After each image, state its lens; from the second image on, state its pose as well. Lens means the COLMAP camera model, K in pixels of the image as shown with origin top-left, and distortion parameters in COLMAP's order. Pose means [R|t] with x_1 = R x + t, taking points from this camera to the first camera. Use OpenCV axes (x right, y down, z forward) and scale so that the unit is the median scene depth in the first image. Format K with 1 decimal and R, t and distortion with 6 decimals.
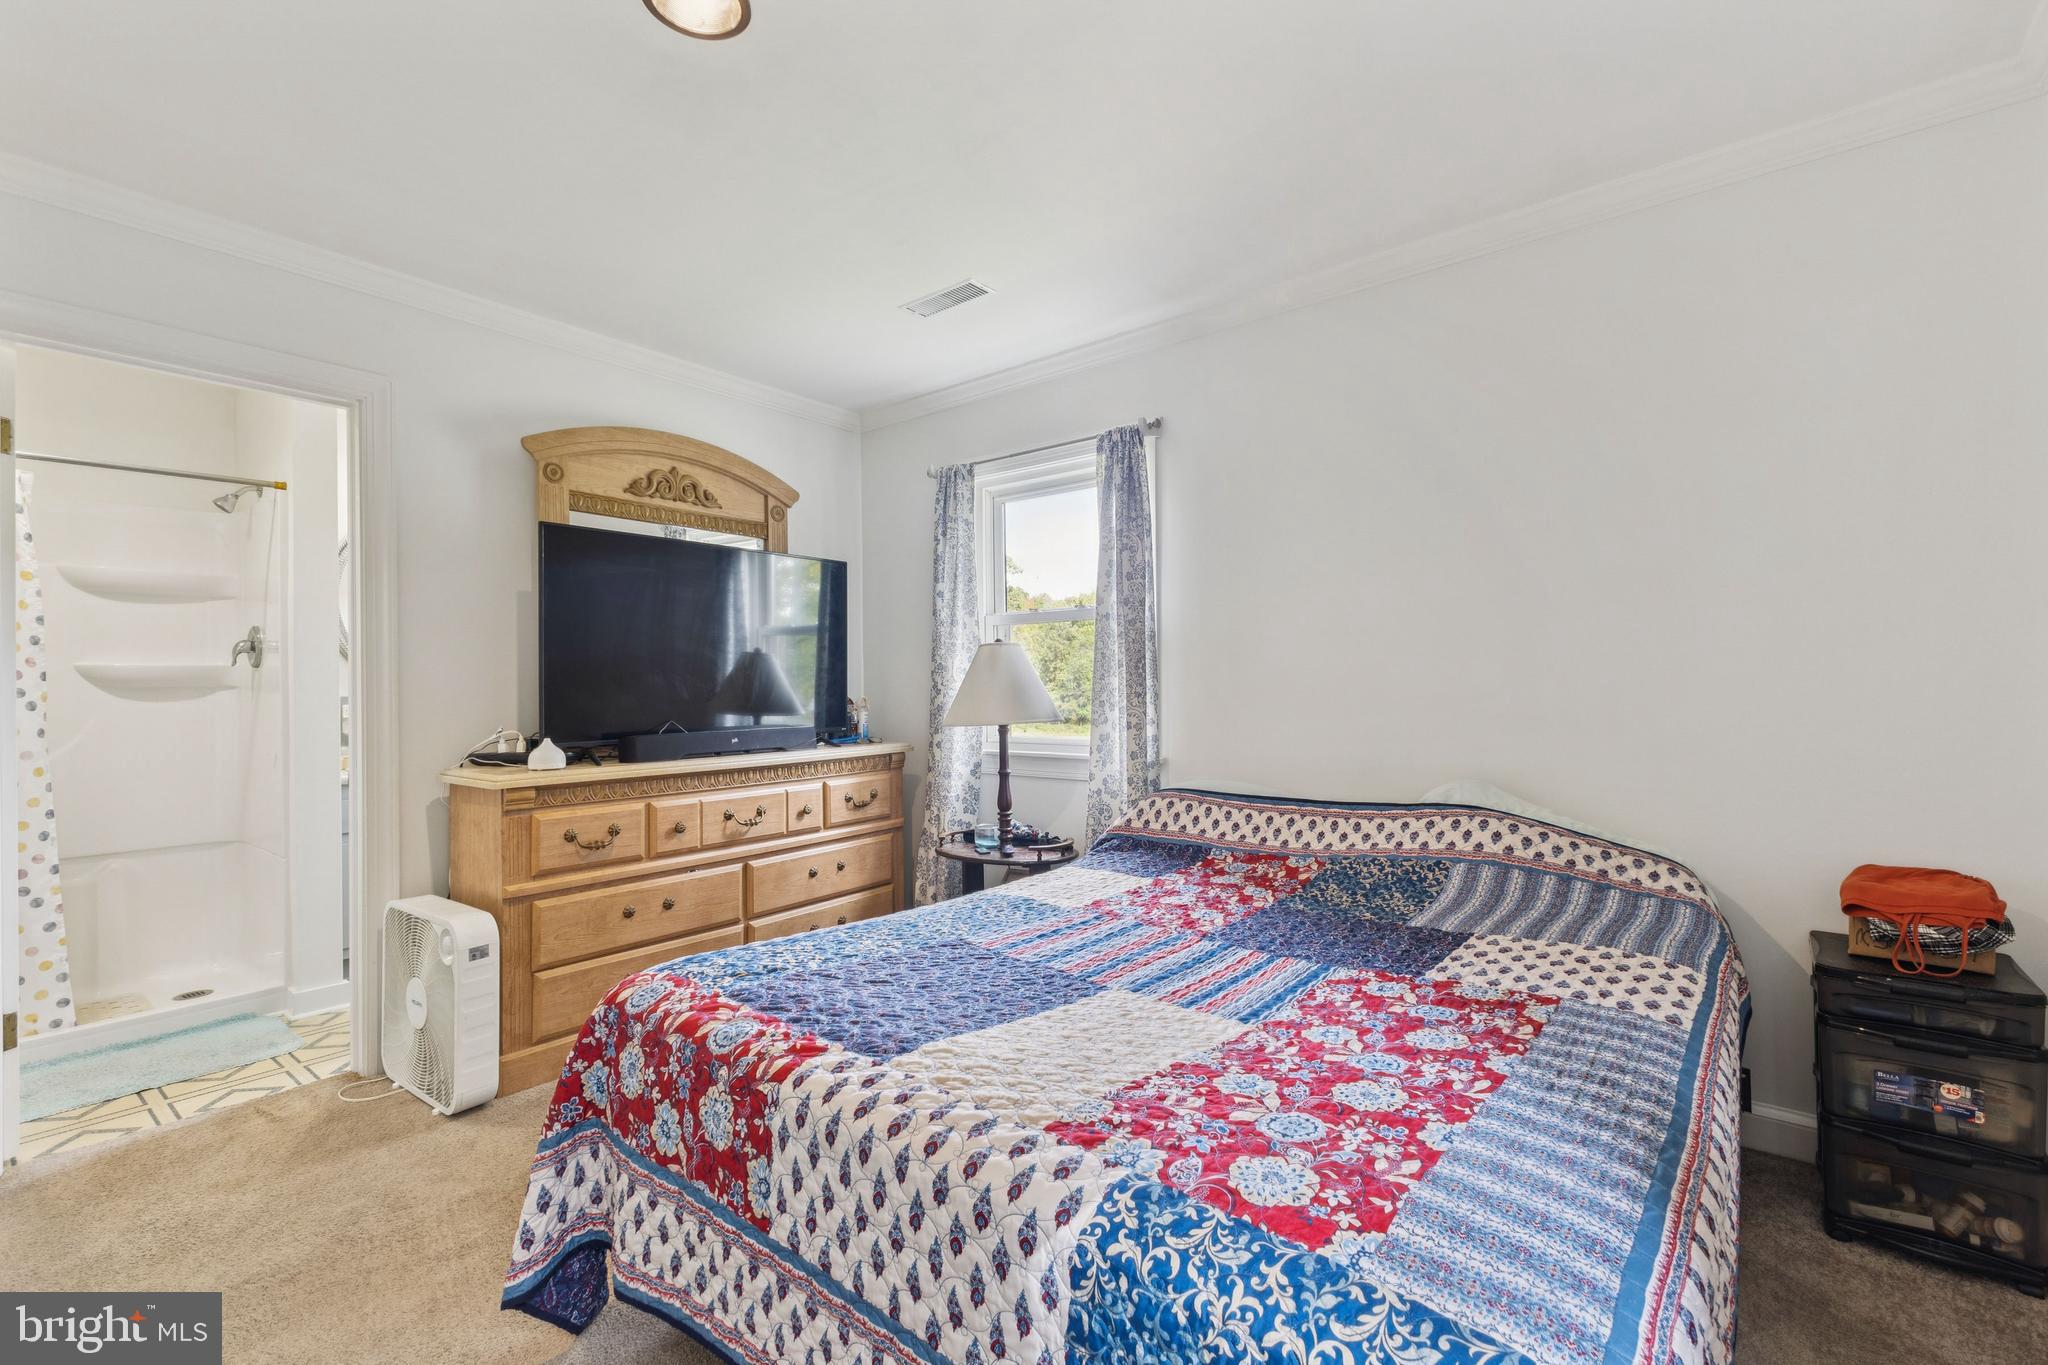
lens RADIAL K [[890.7, 0, 1024.0], [0, 890.7, 672.8], [0, 0, 1]] dist [0.010828, -0.000235]
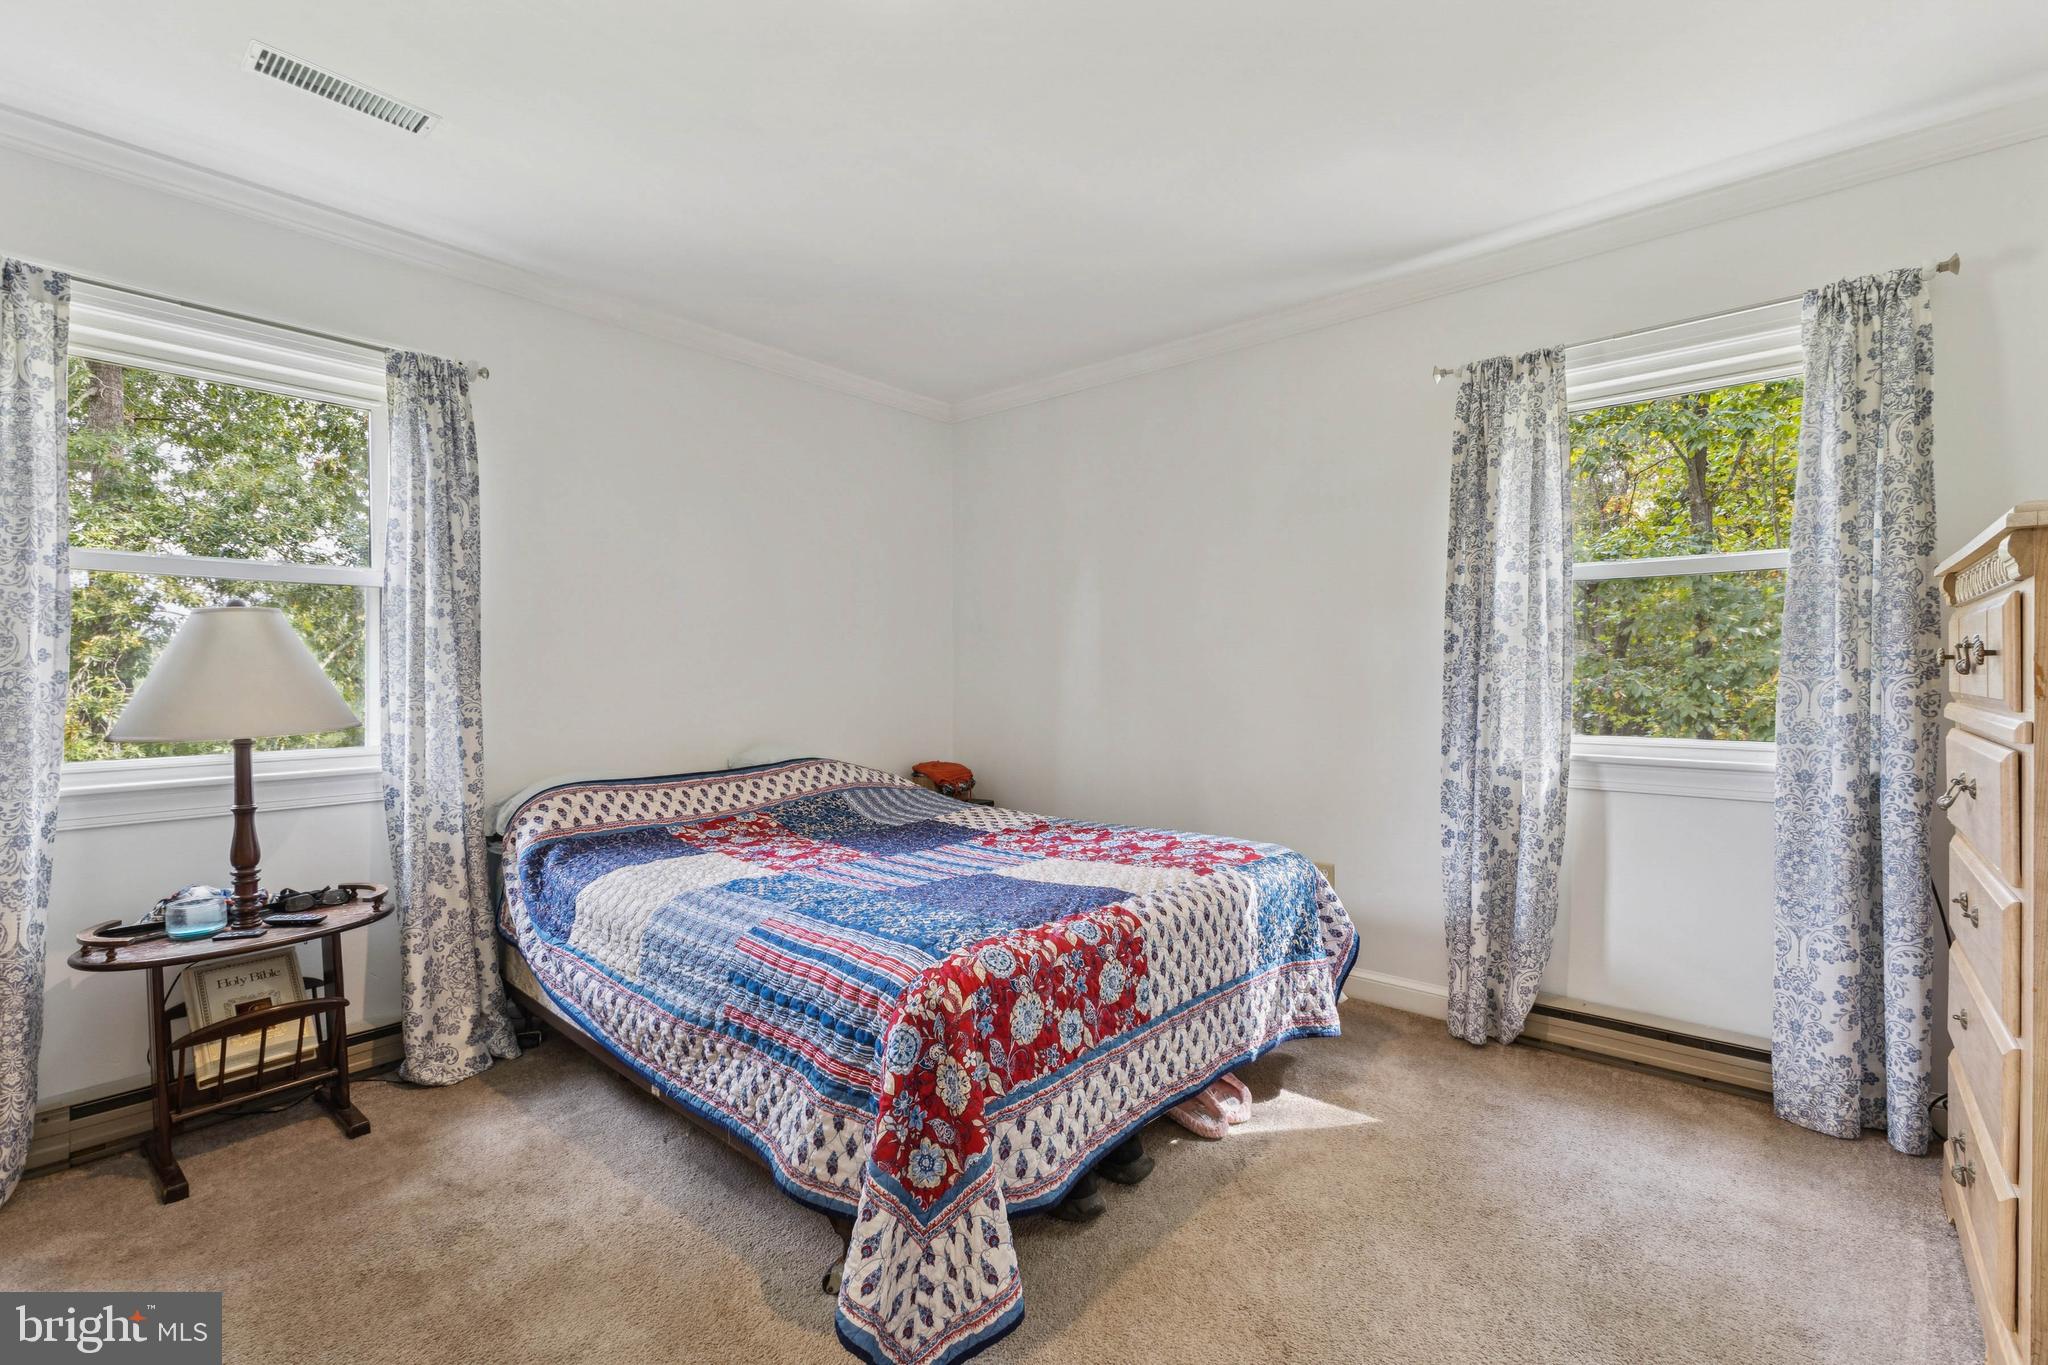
lens RADIAL K [[890.7, 0, 1024.0], [0, 890.7, 672.8], [0, 0, 1]] dist [0.010828, -0.000235]
pose [[0.031572, 0.009478, 0.999457, -0.912450], [-0.009702, 0.999911, -0.009175, 0.018955], [-0.999454, -0.009407, 0.031661, 0.578260]]
